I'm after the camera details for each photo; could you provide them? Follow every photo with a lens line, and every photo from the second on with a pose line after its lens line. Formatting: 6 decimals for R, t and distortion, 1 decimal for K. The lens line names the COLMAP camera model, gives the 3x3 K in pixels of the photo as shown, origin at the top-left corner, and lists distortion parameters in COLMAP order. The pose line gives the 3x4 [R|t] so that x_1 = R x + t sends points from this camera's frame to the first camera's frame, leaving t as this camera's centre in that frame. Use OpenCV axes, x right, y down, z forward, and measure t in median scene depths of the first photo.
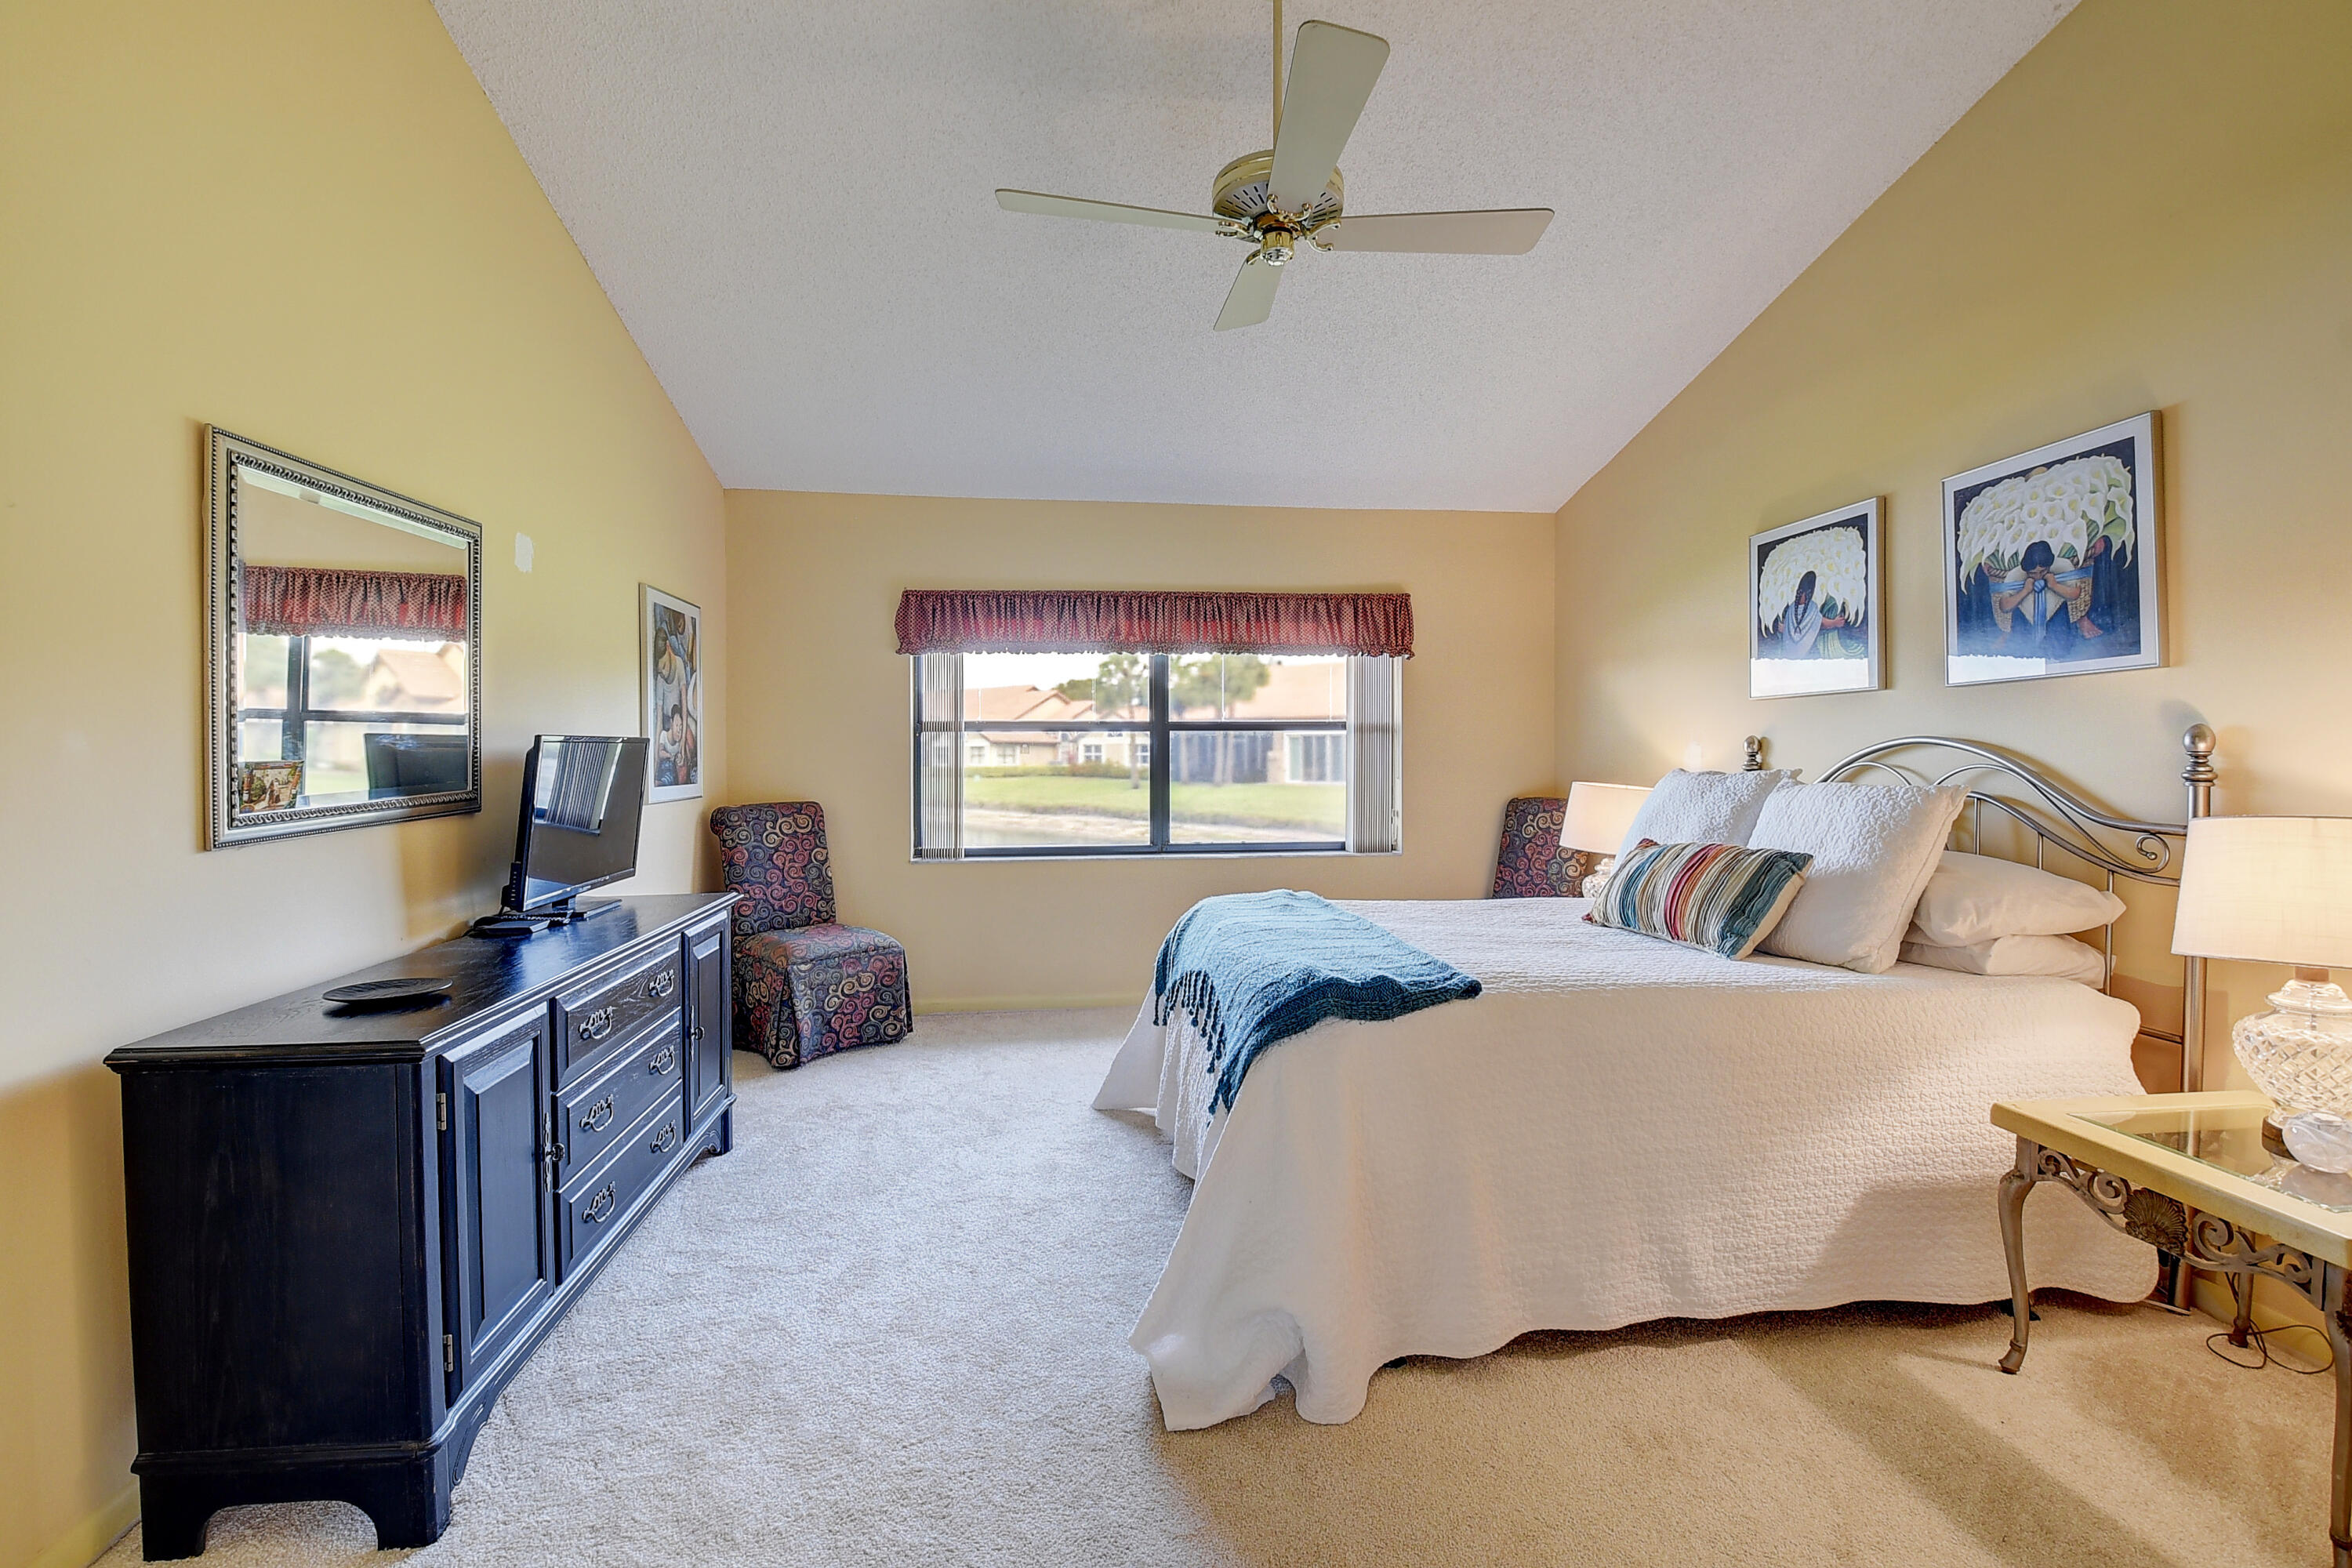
lens RADIAL K [[1041.3, 0, 1172.9], [0, 1041.3, 761.3], [0, 0, 1]] dist [0.006556, -0.018646]
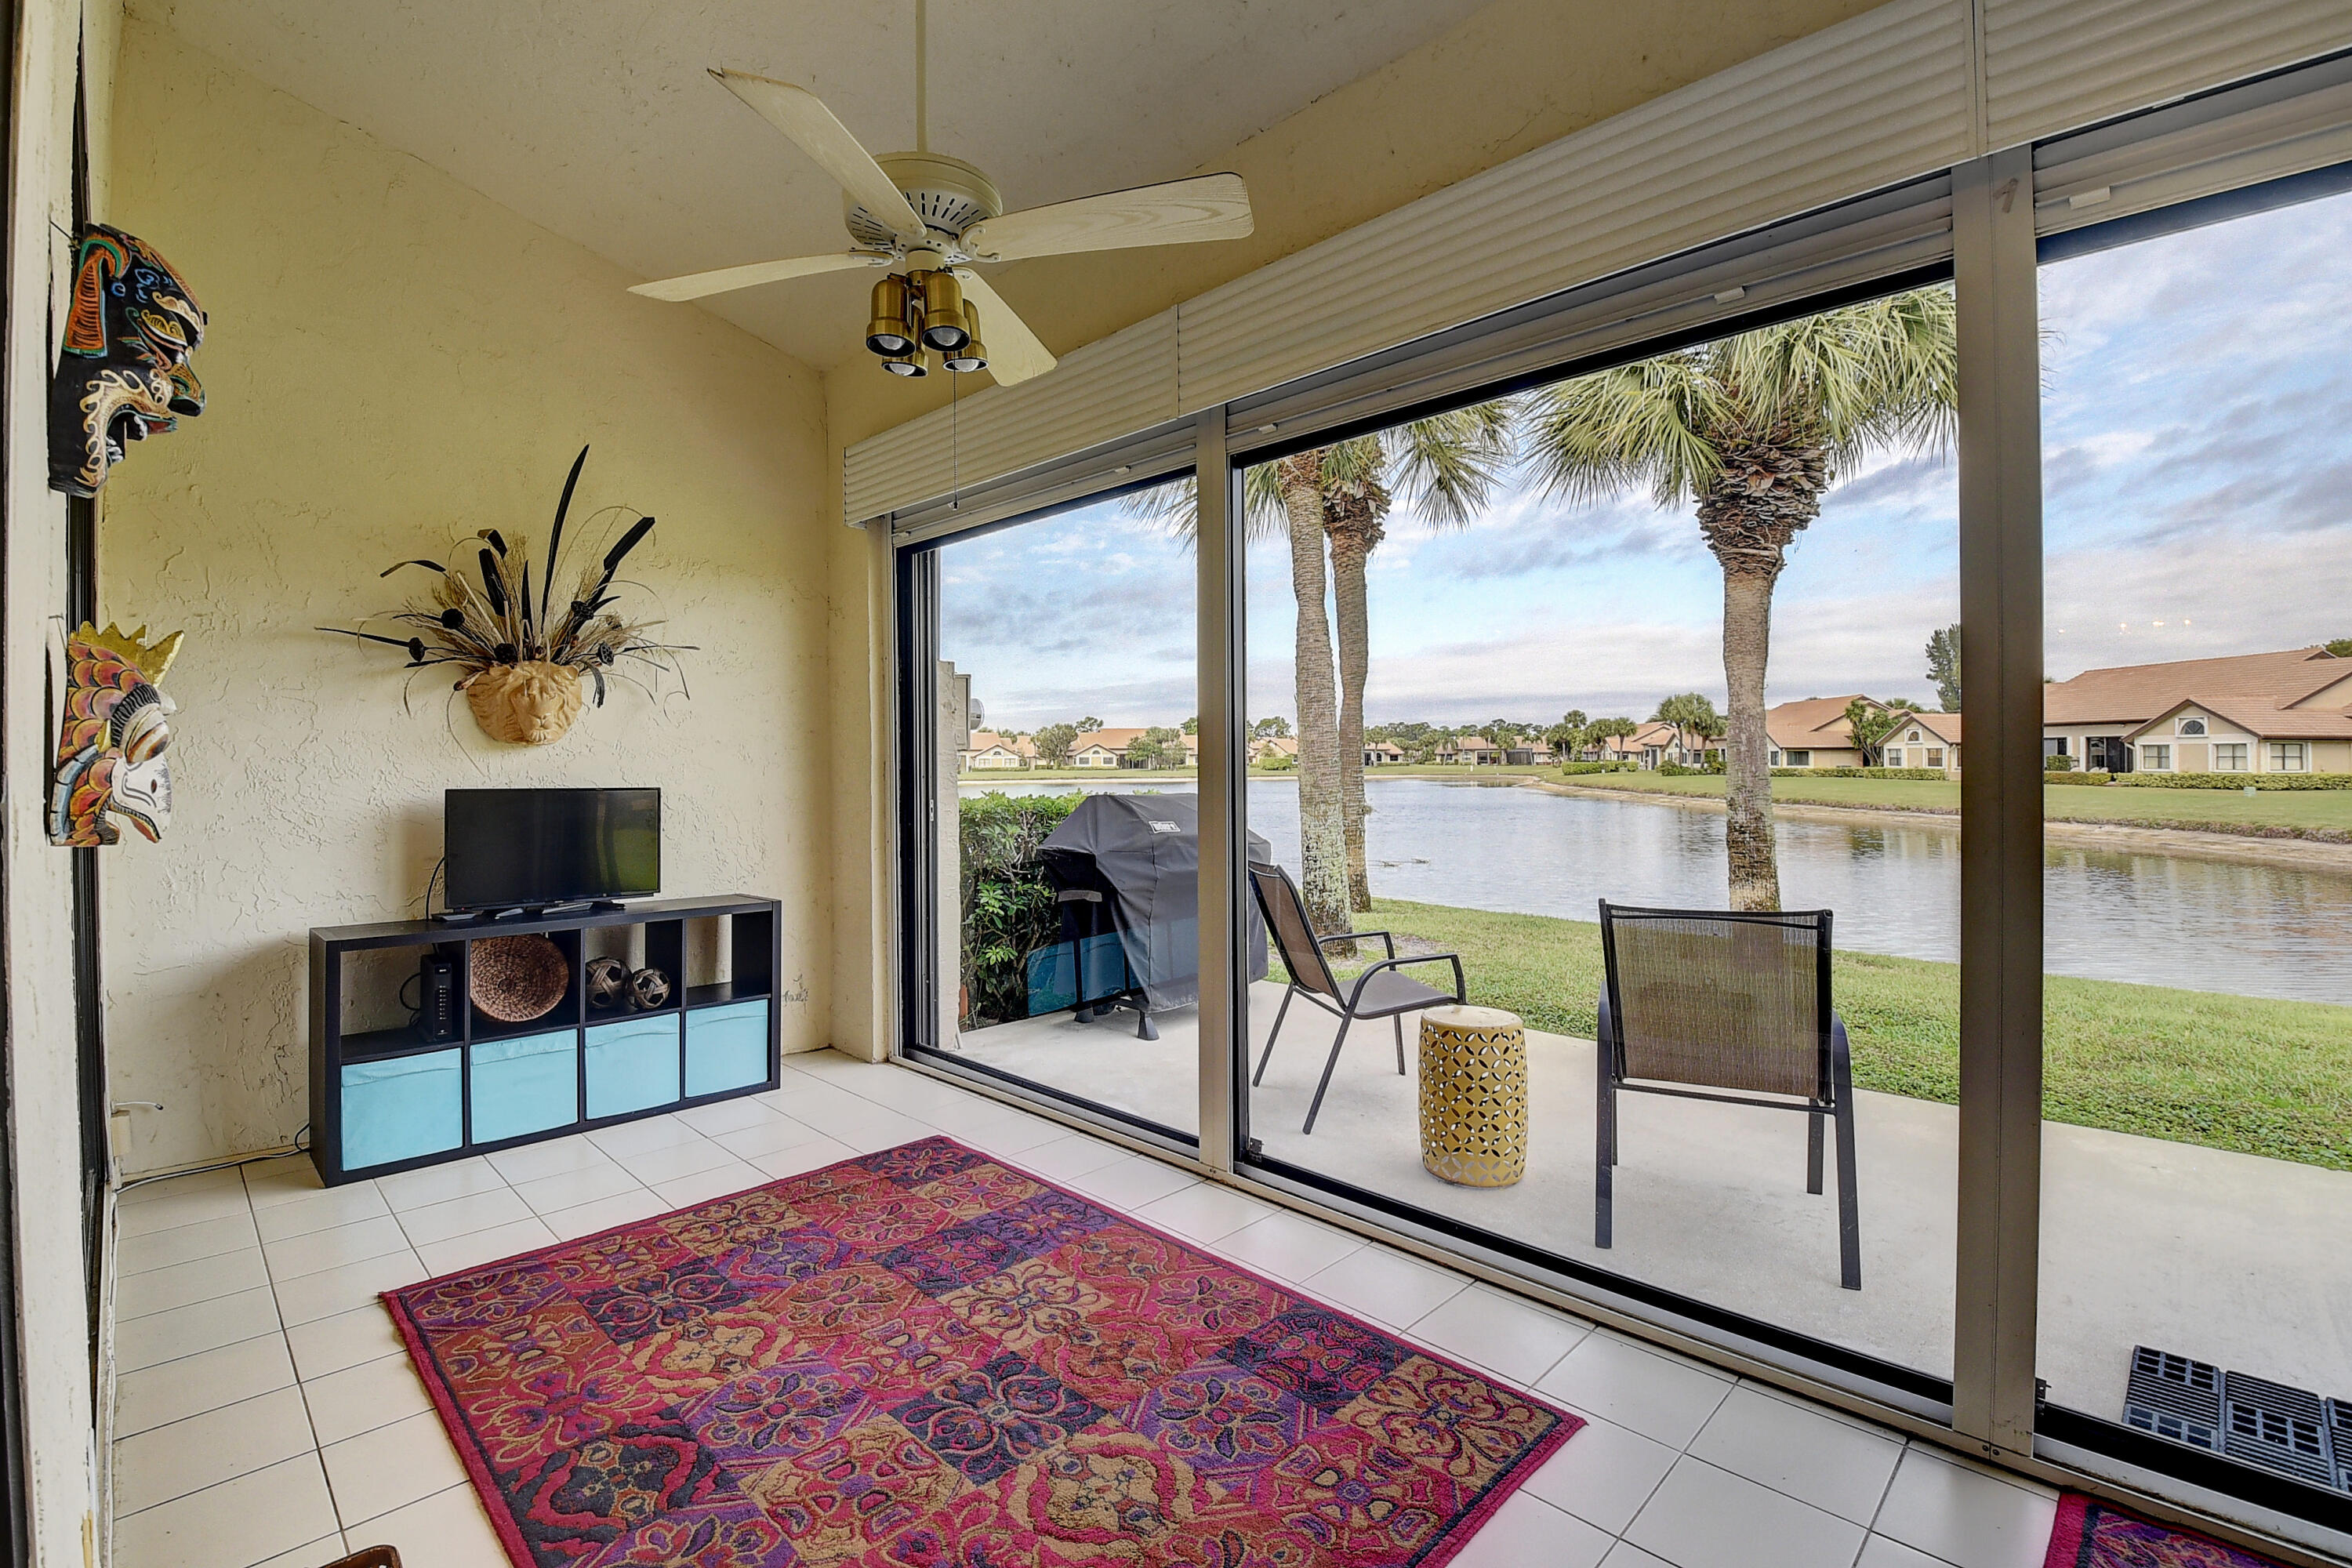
lens RADIAL K [[1041.3, 0, 1171.7], [0, 1041.3, 762.8], [0, 0, 1]] dist [0.006556, -0.018646]
pose [[0.621083, 0.007878, -0.783705, -2.032035], [-0.006868, 0.999966, 0.004609, 0.000456], [0.783714, 0.002520, 0.621116, 0.786249]]
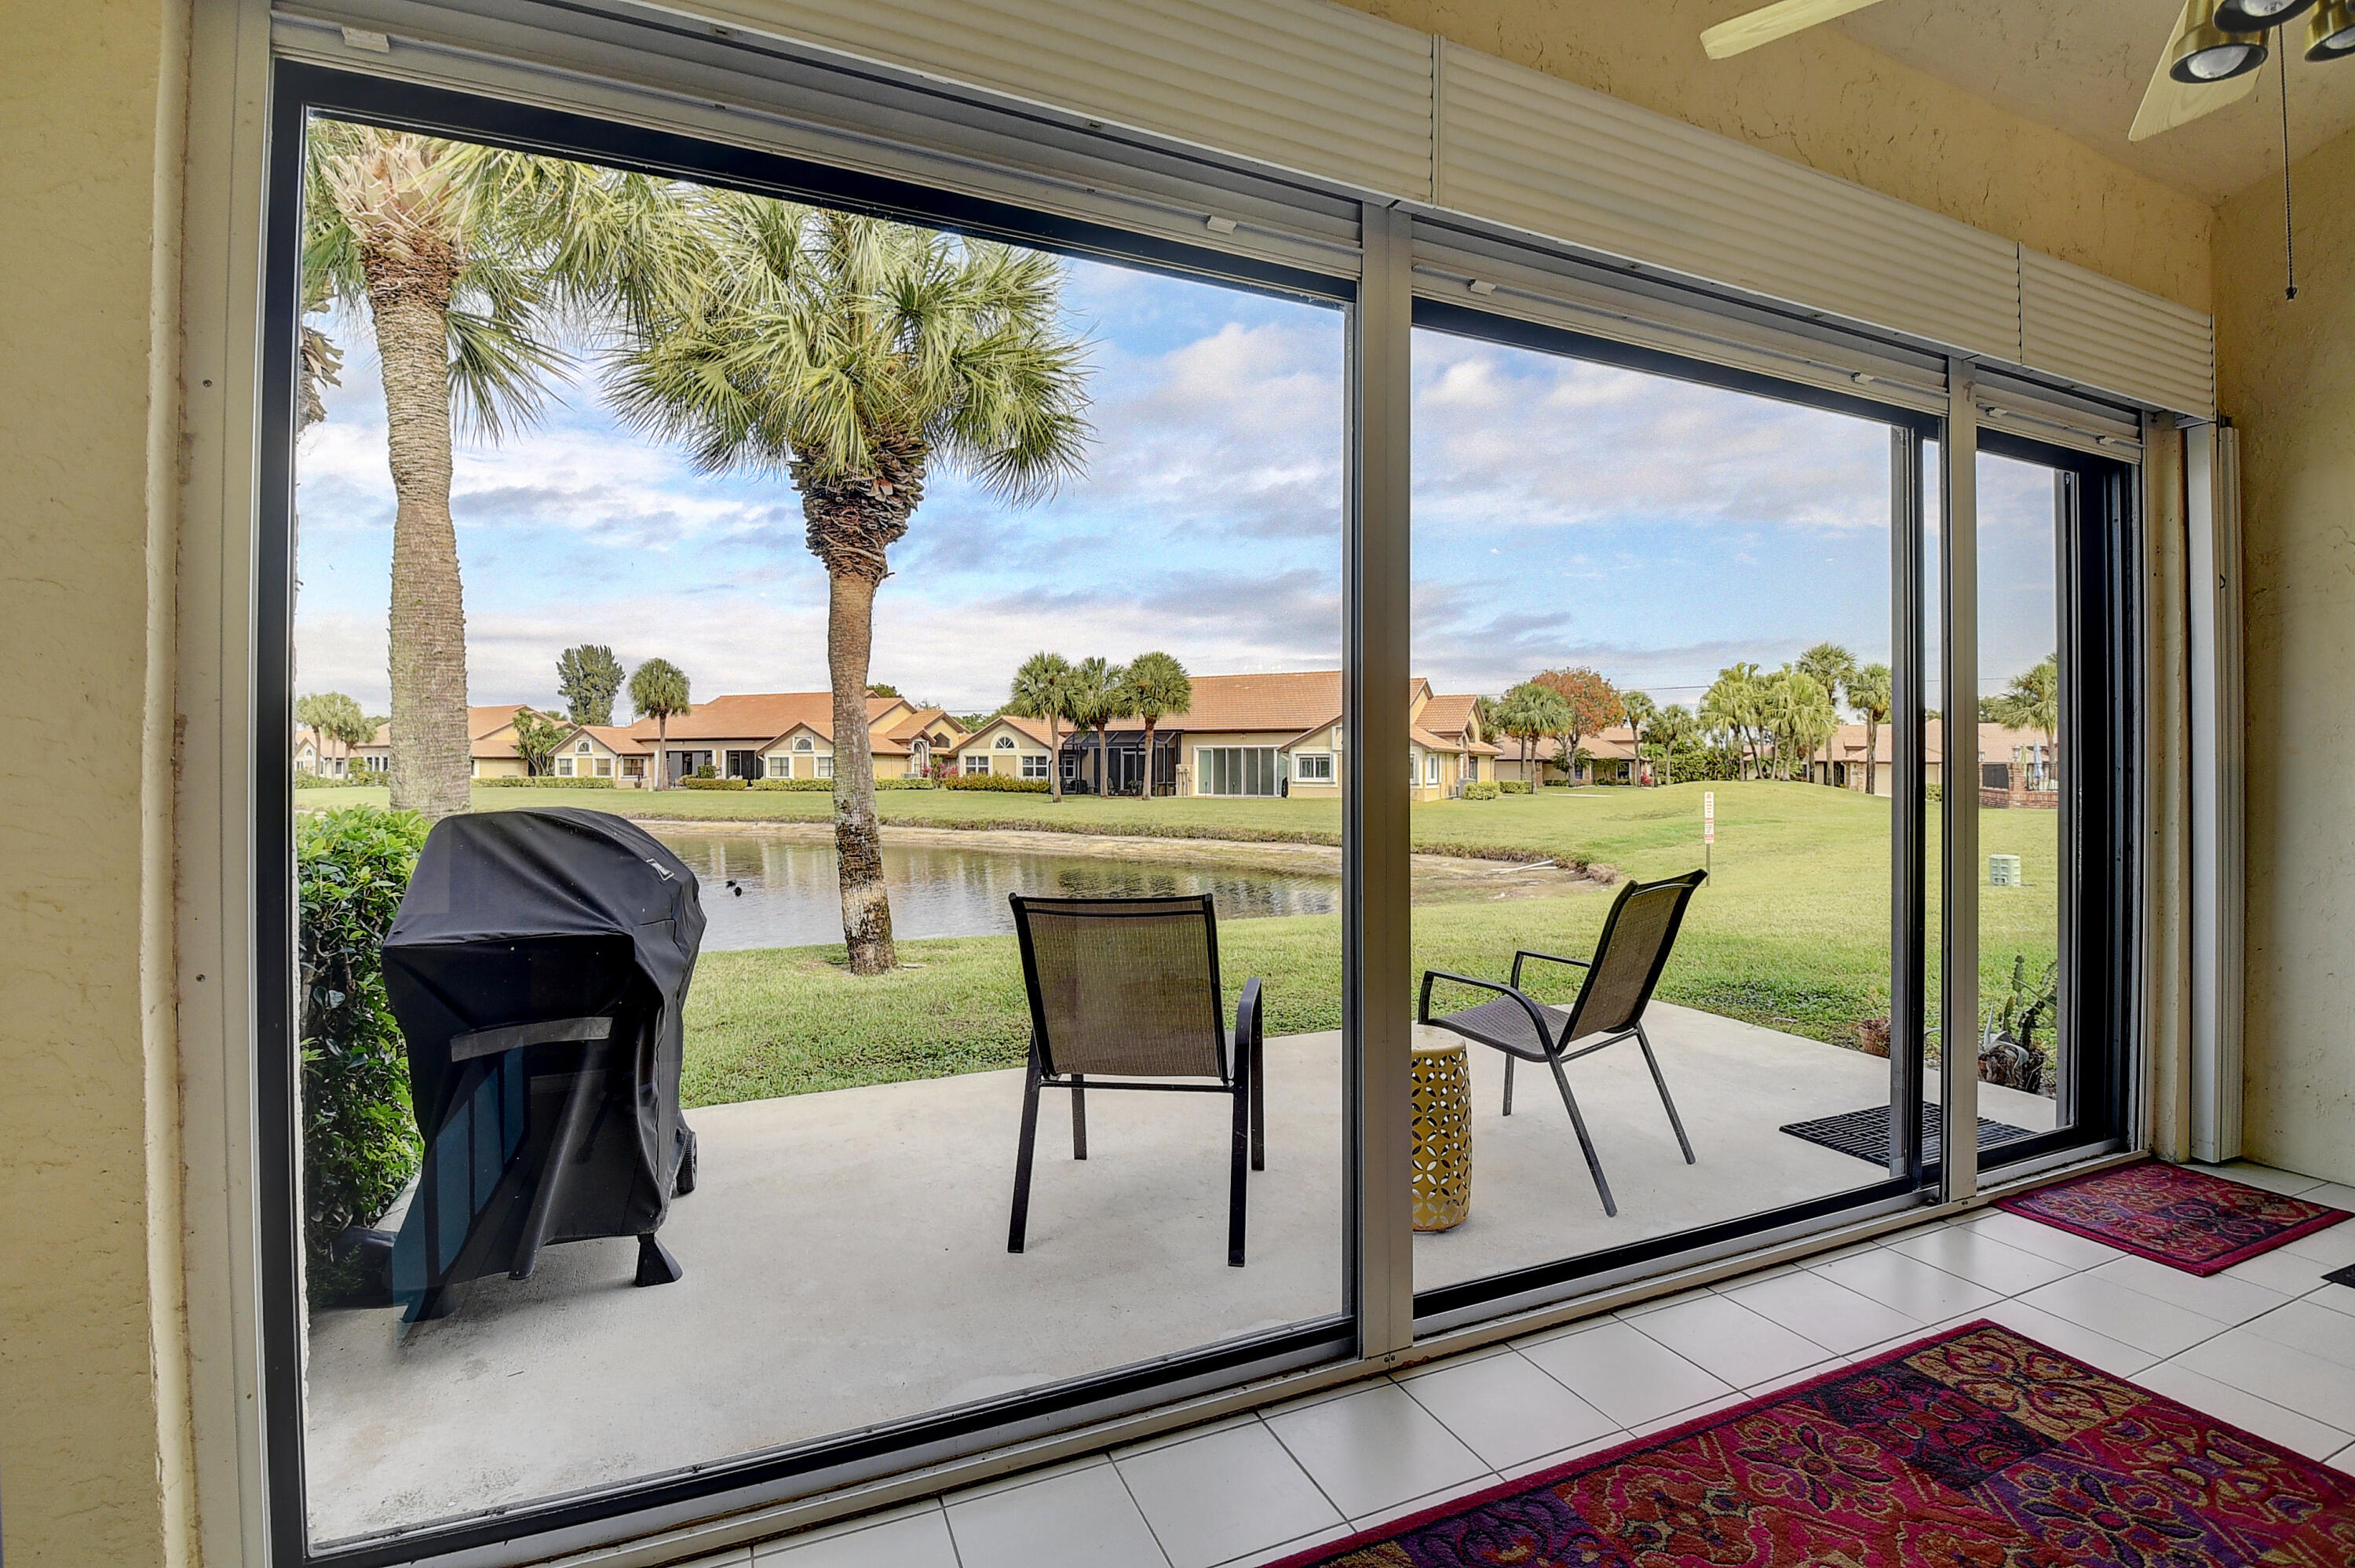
lens RADIAL K [[1042.5, 0, 1175.4], [0, 1042.5, 764.9], [0, 0, 1]] dist [0.006556, -0.018646]
pose [[0.963335, 0.006687, 0.268218, -3.067689], [-0.003994, 0.999936, -0.010585, 0.024891], [-0.268272, 0.009125, 0.963300, 0.830434]]
